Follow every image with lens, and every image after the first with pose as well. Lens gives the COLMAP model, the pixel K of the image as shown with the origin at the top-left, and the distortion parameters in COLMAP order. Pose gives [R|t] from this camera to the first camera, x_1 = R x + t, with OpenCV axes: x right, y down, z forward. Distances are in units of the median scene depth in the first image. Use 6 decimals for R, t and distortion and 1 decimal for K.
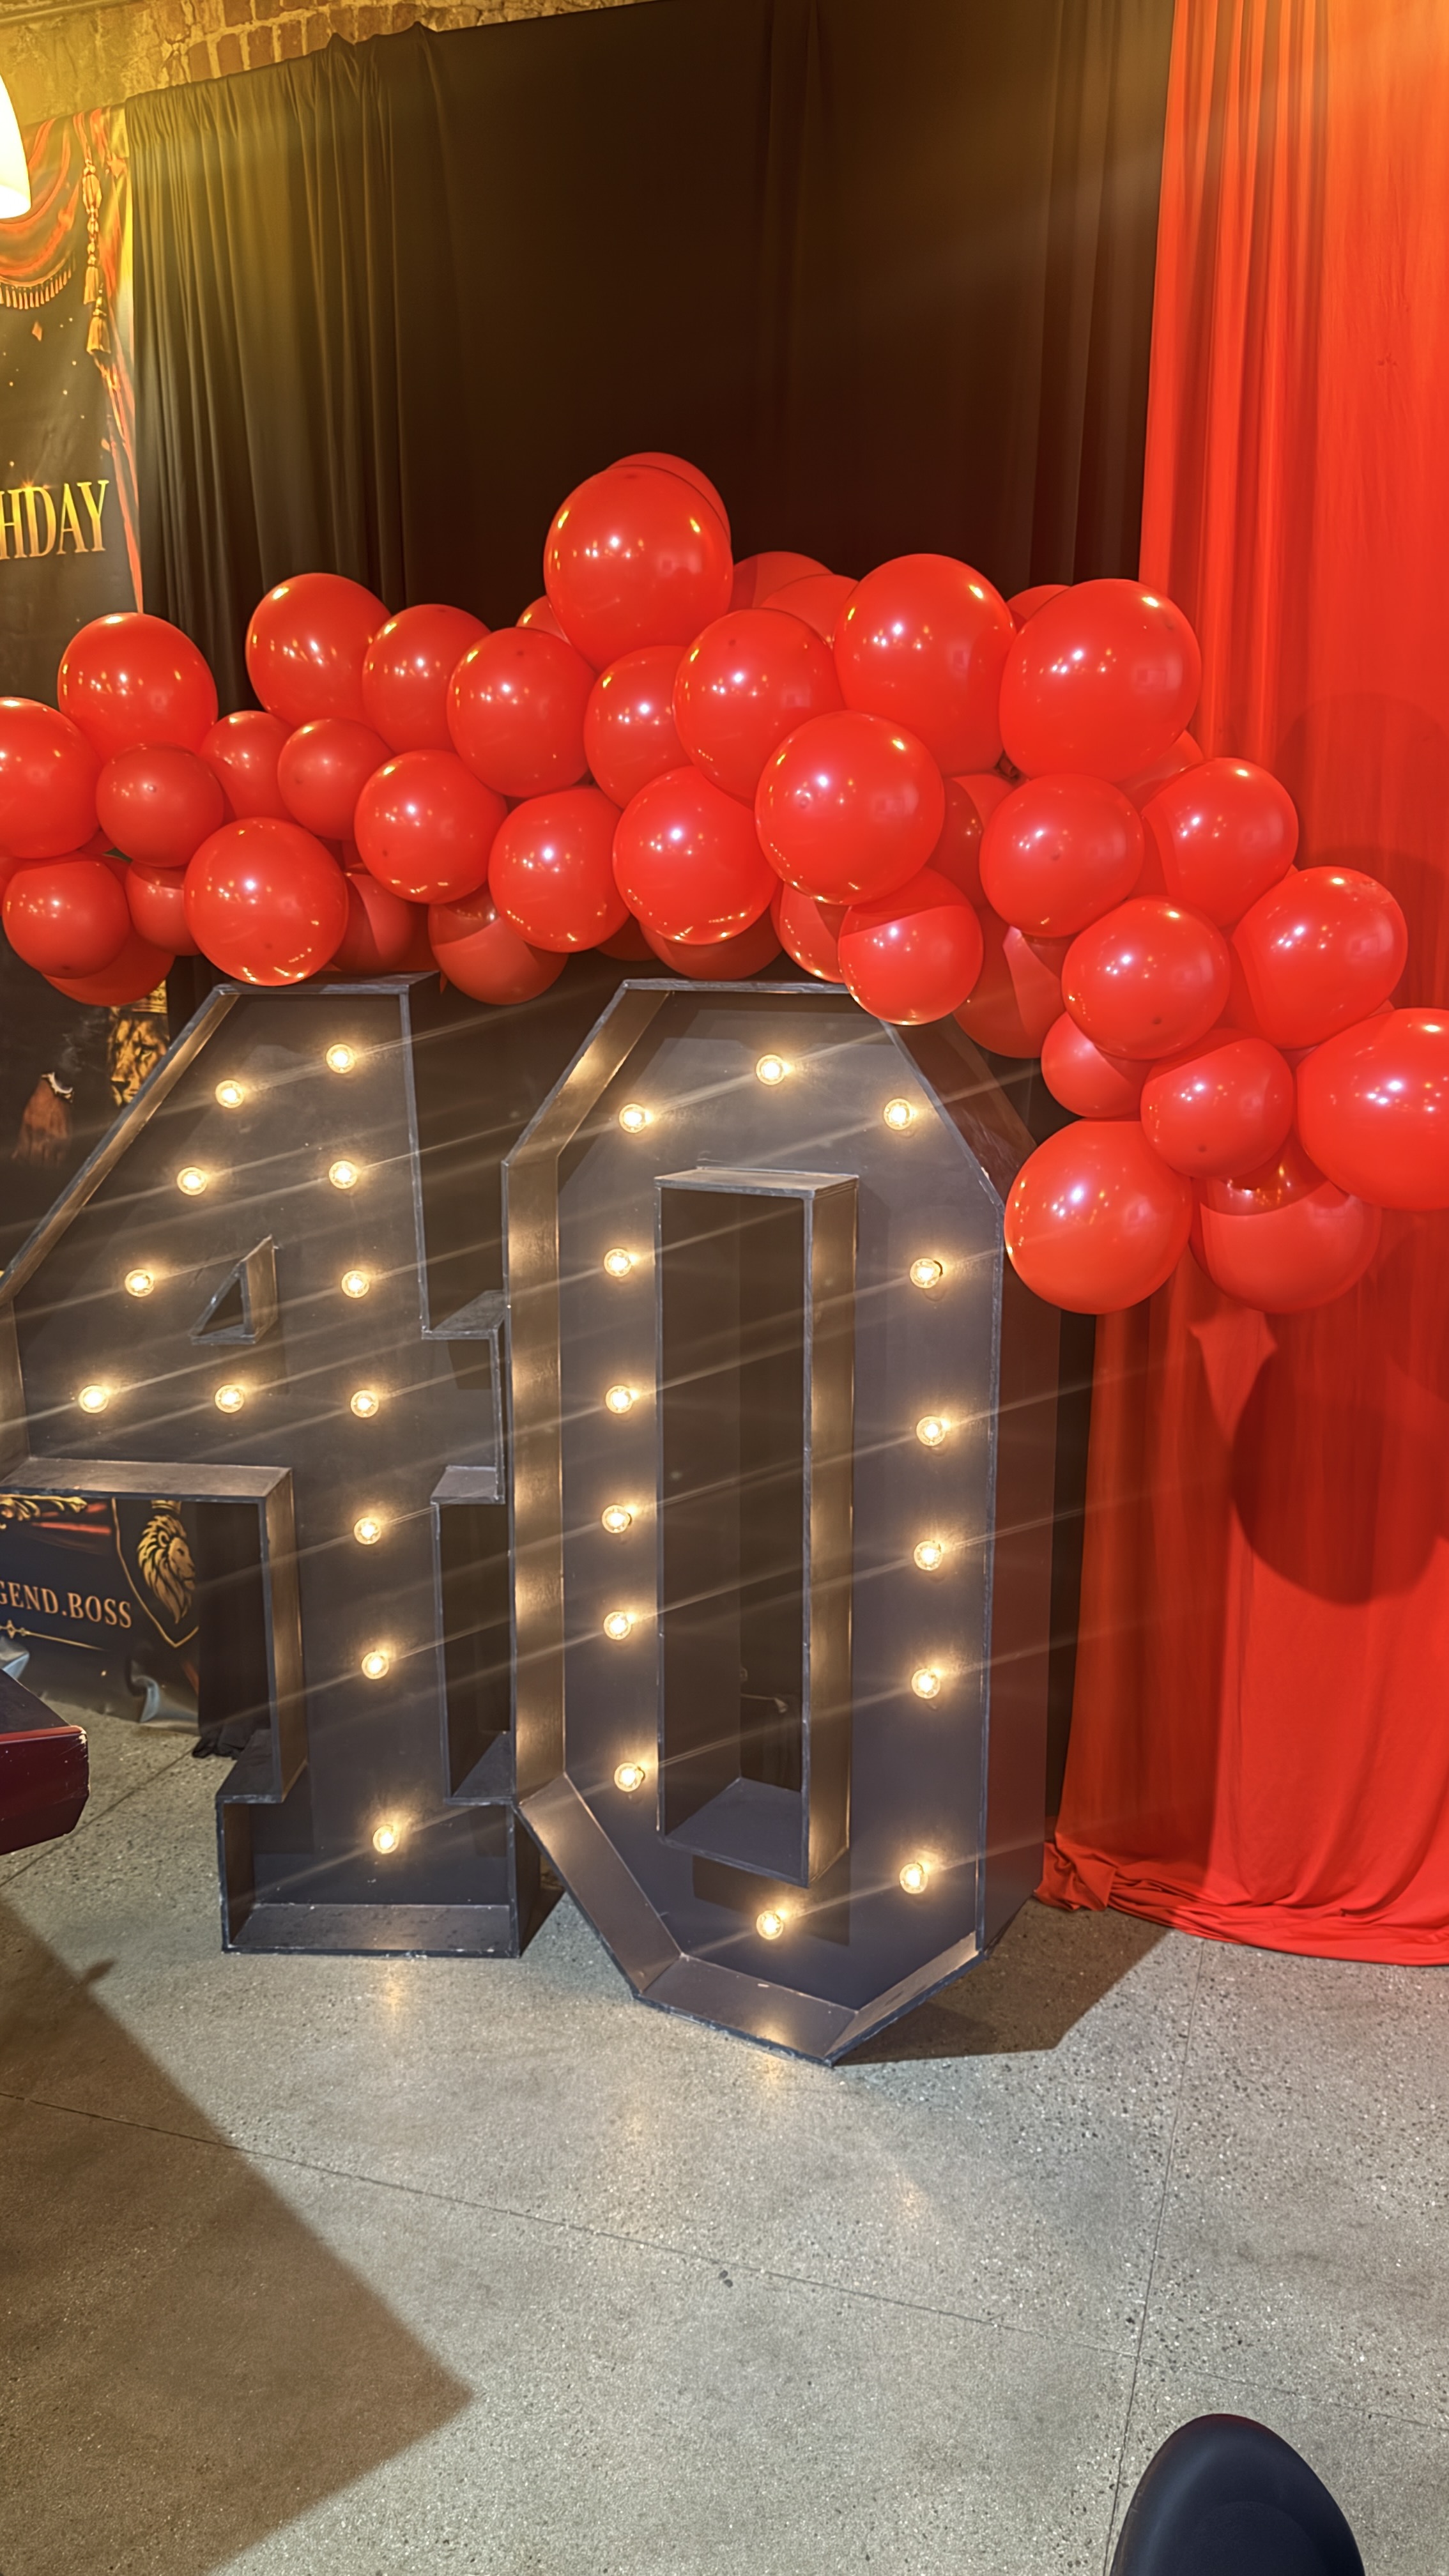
lens RADIAL K [[1830.3, 0, 672.1], [0, 1830.3, 1284.8], [0, 0, 1]] dist [0.070362, -0.084527]
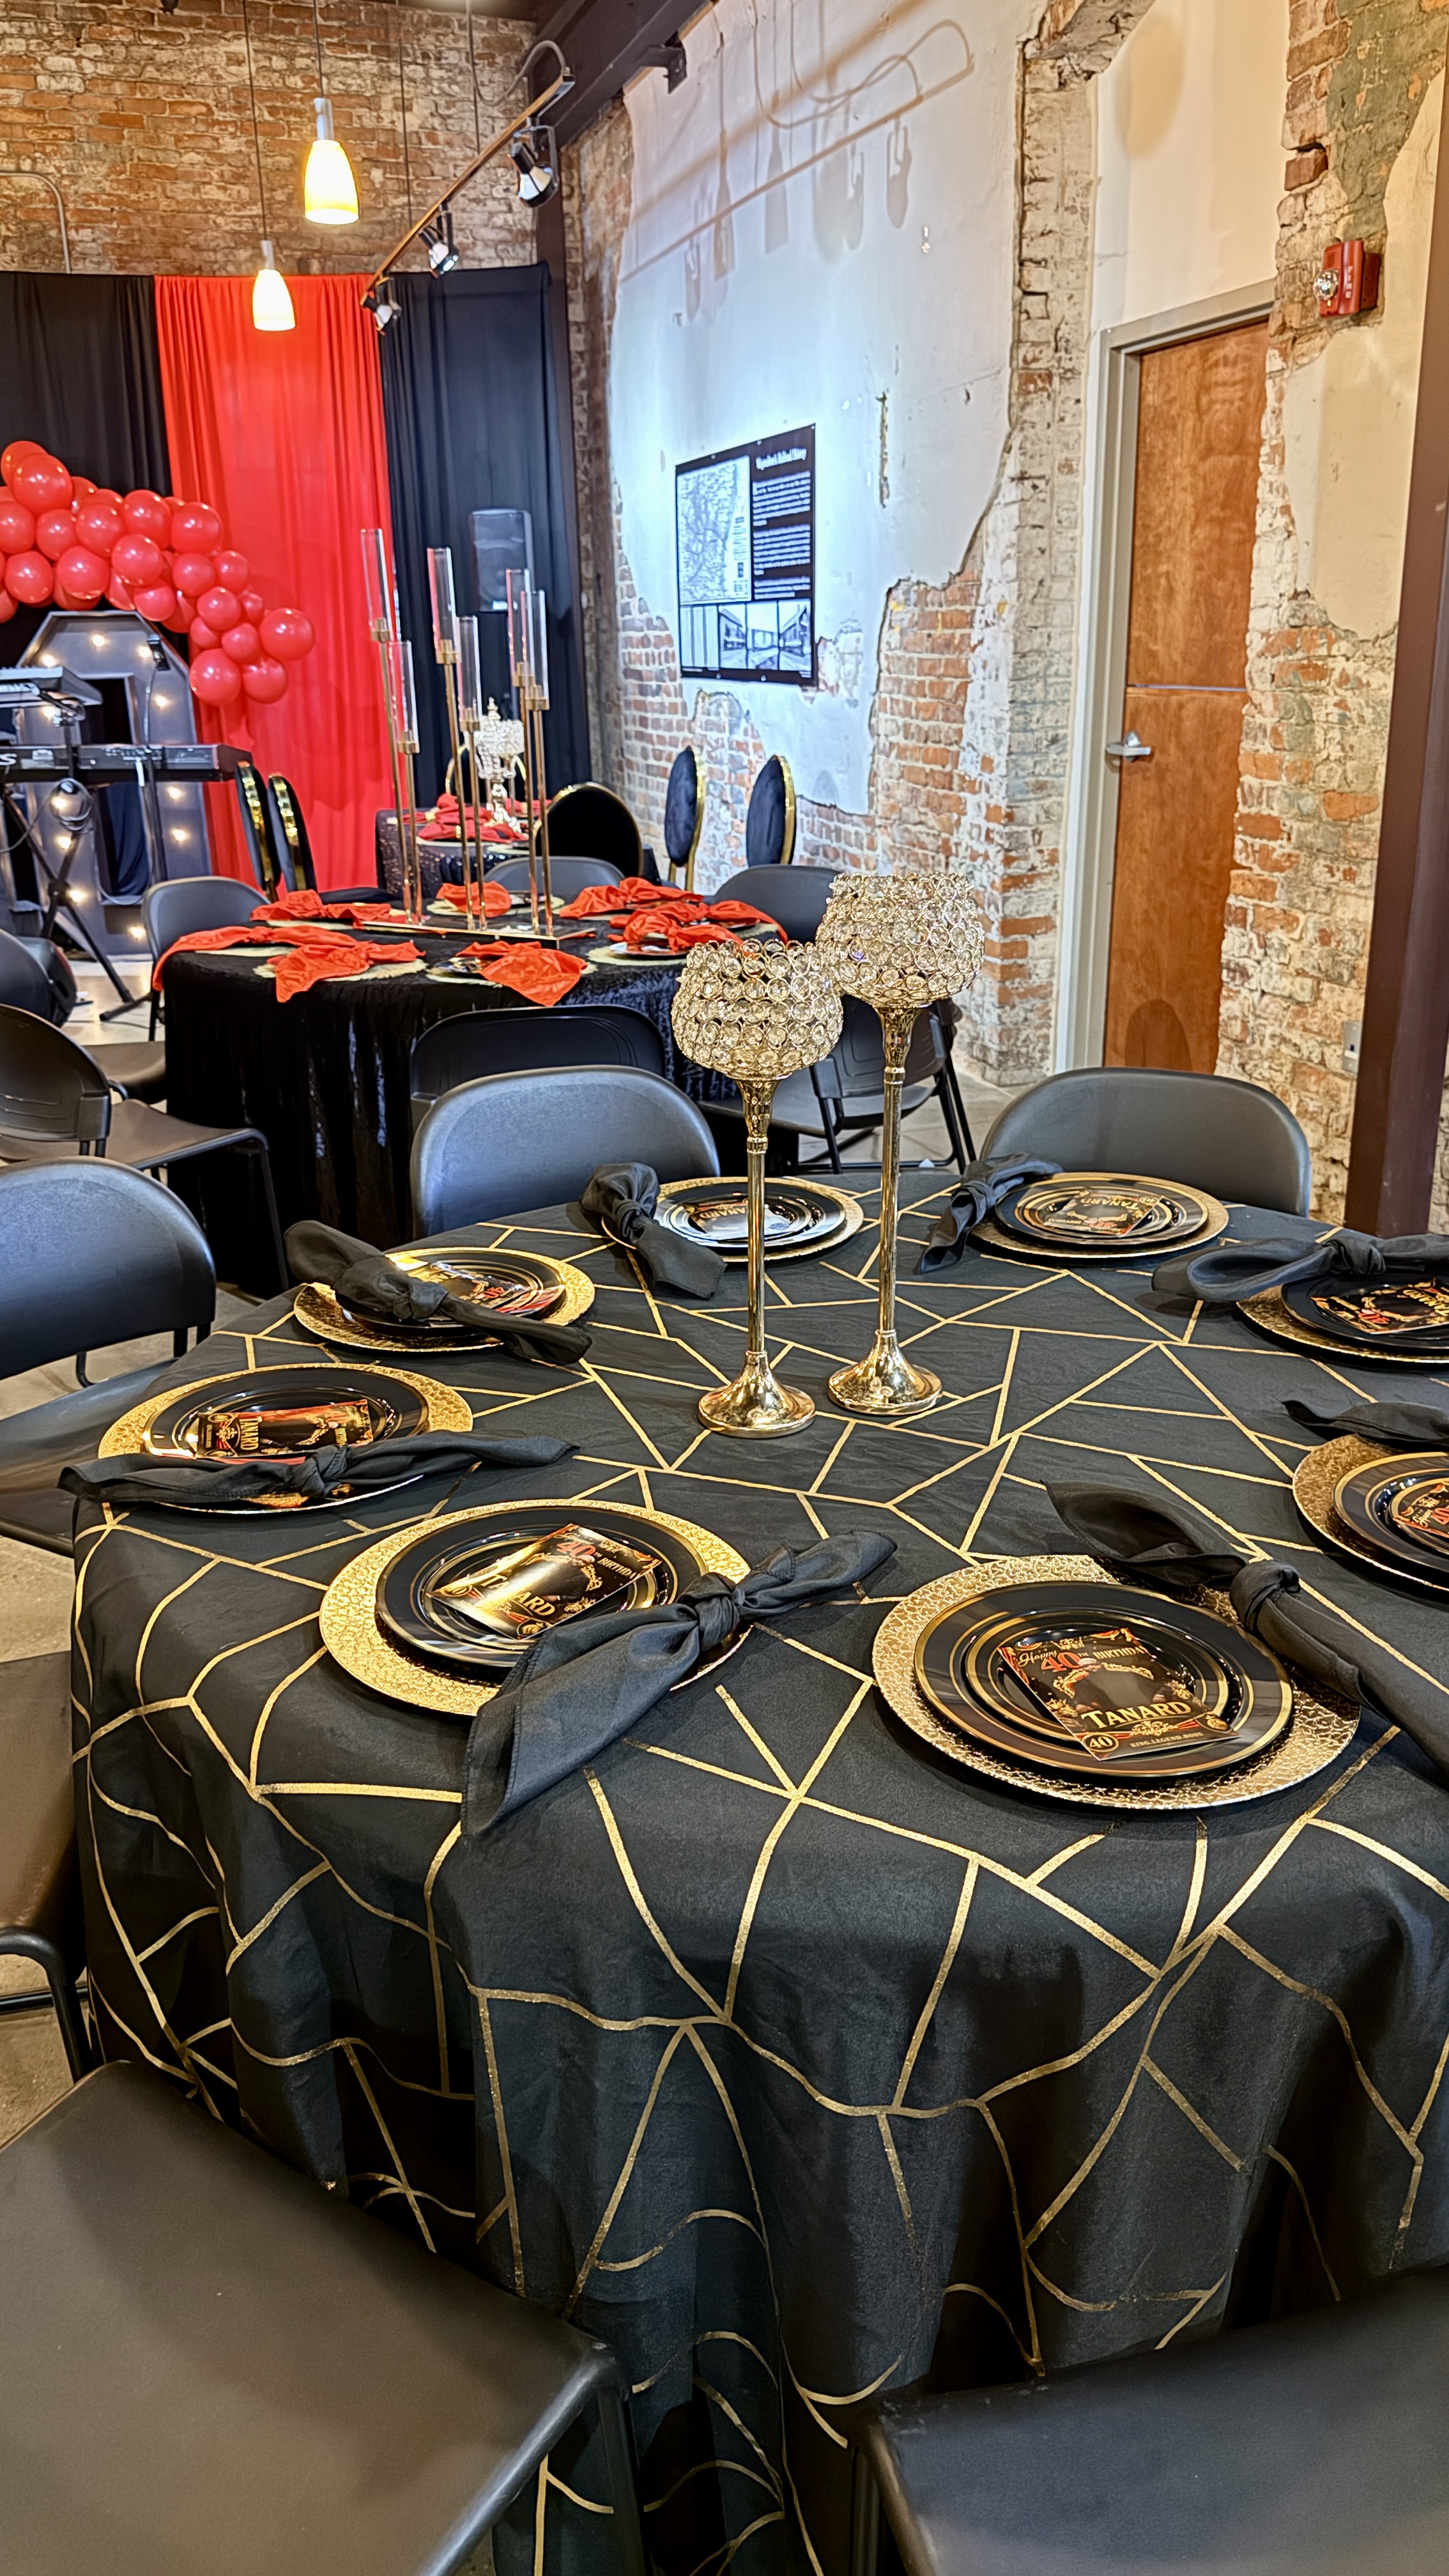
lens RADIAL K [[1830.3, 0, 722.6], [0, 1830.3, 1261.5], [0, 0, 1]] dist [0.070362, -0.084527]
pose [[0.792956, -0.202676, 0.574580, -0.839841], [0.138643, 0.978333, 0.153759, 0.431317], [-0.593294, -0.042262, 0.803875, -1.666096]]
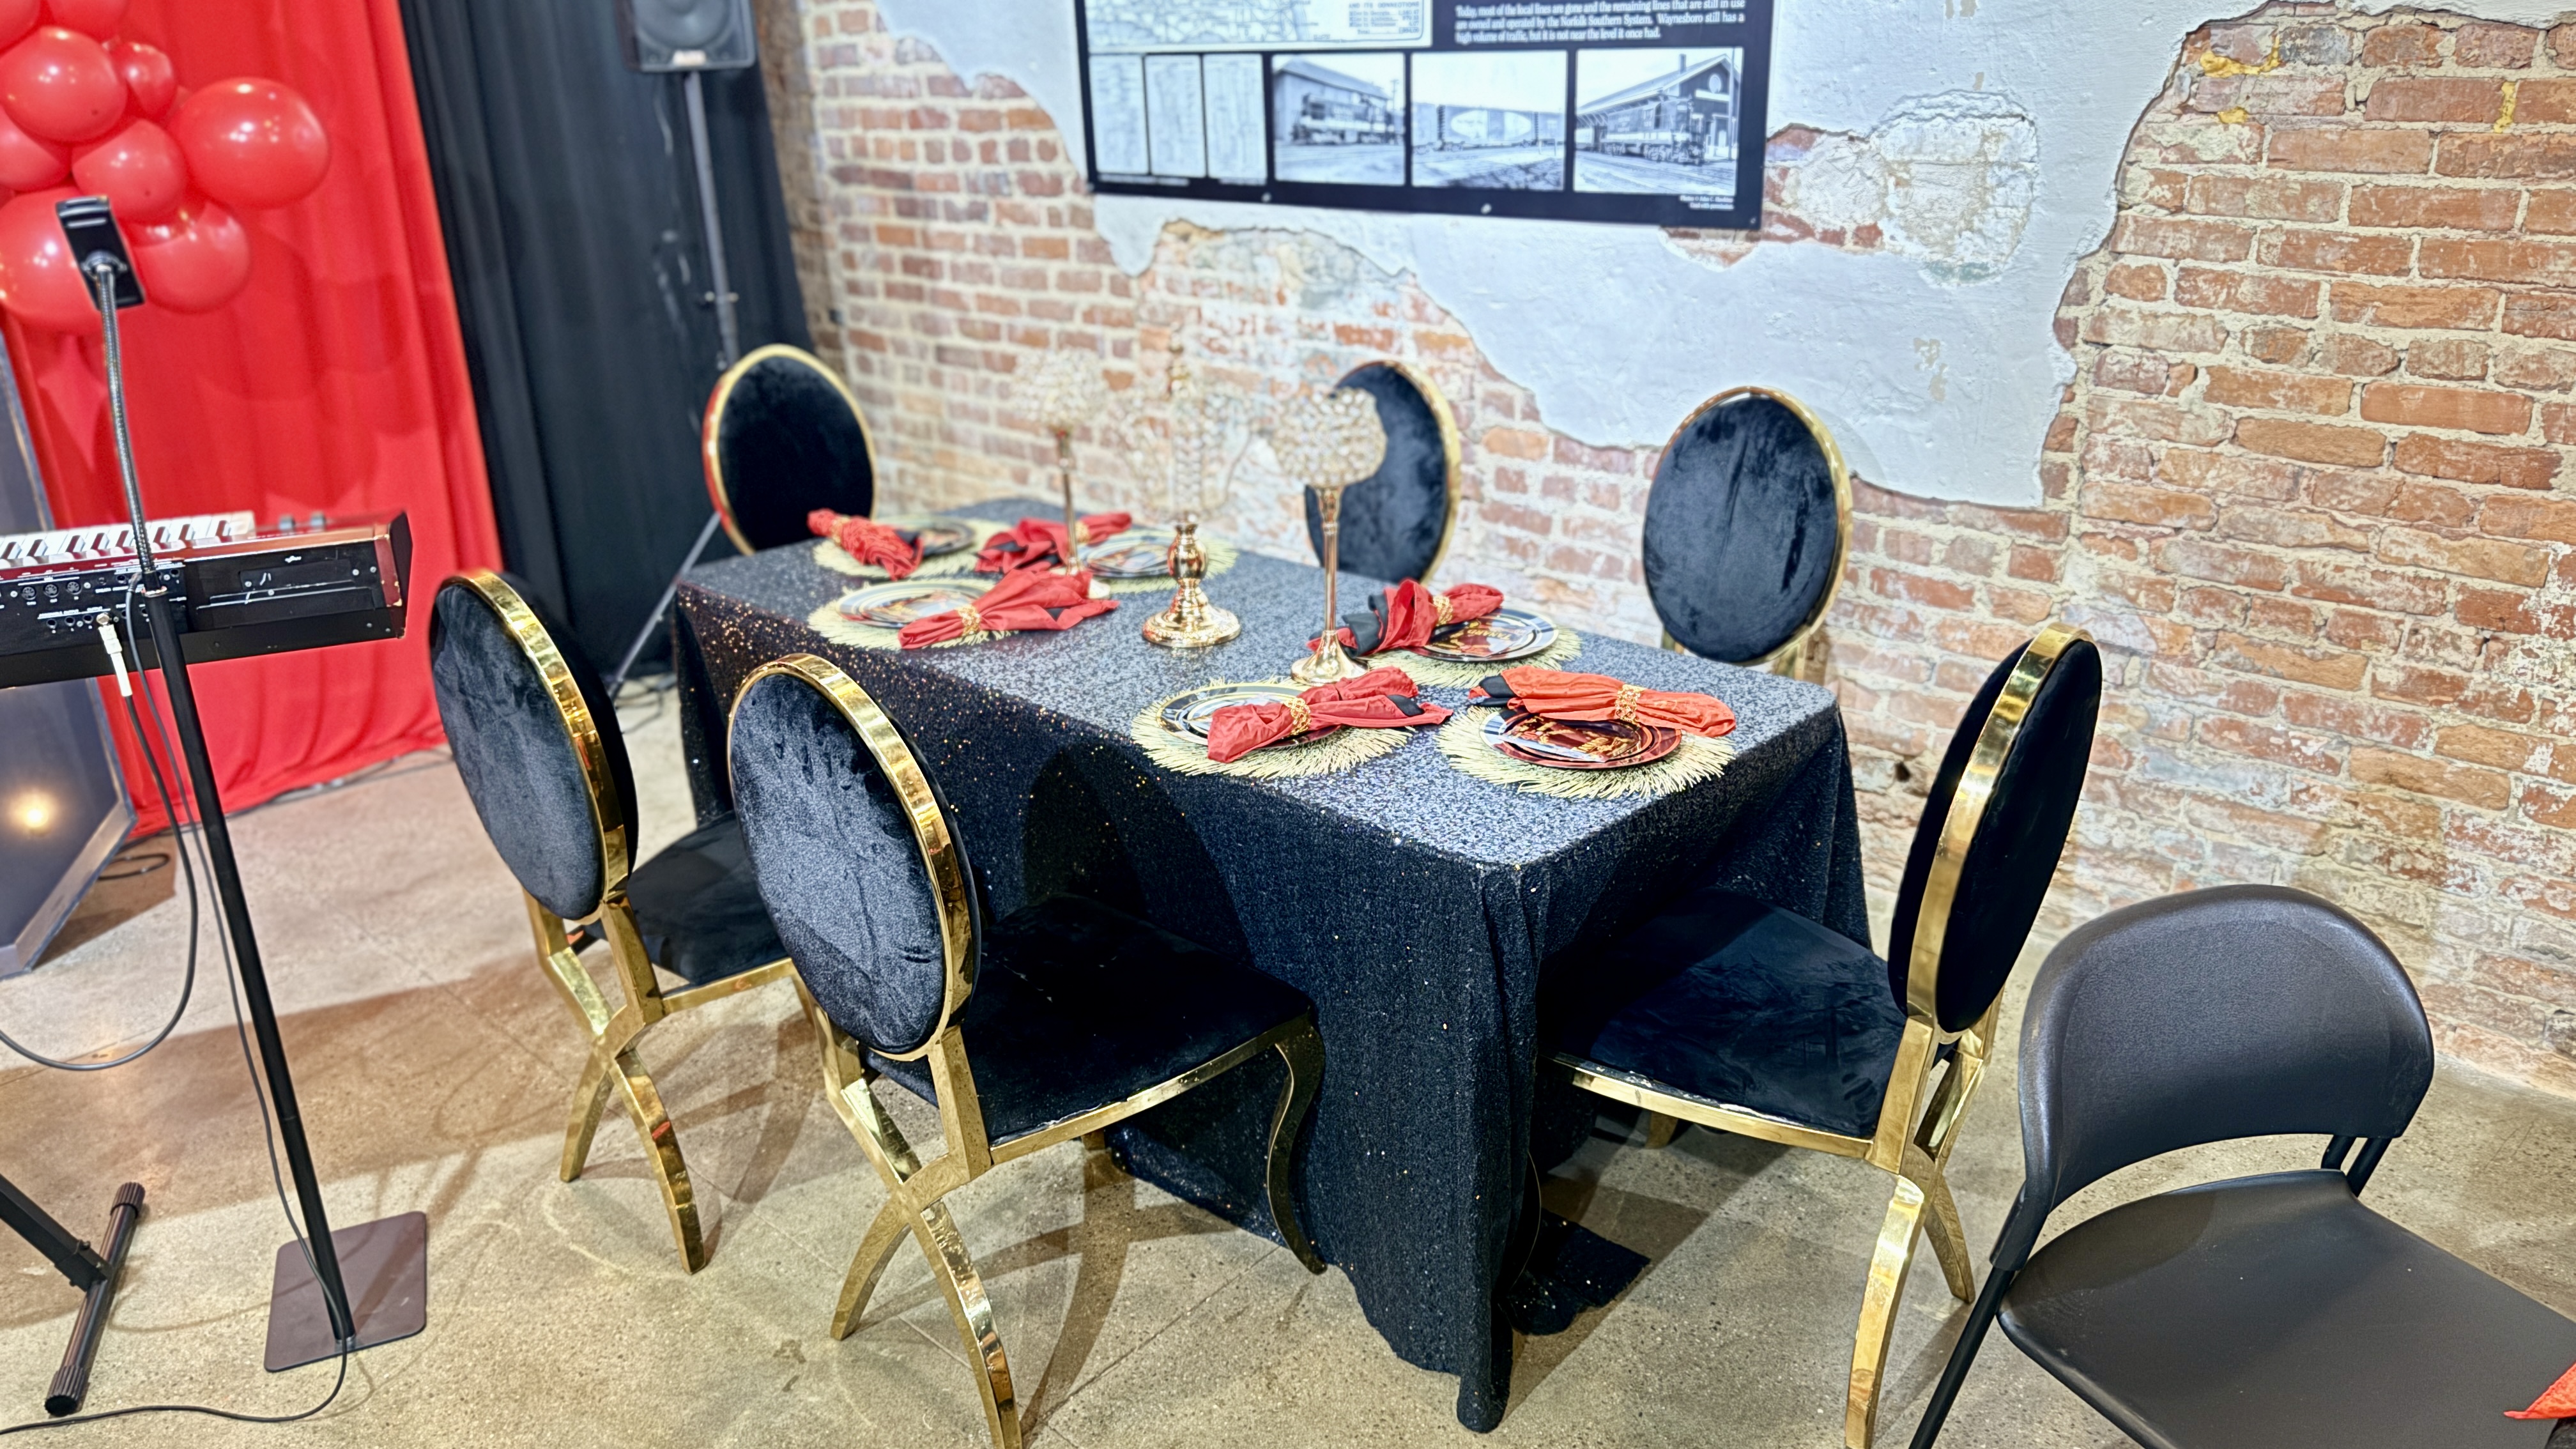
lens RADIAL K [[1830.3, 0, 1279.4], [0, 1830.3, 726.4], [0, 0, 1]] dist [0.070362, -0.084527]
pose [[0.401440, -0.329090, 0.854720, -0.457390], [0.217154, 0.940807, 0.260244, 0.083169], [-0.889770, 0.081133, 0.449141, -0.276918]]
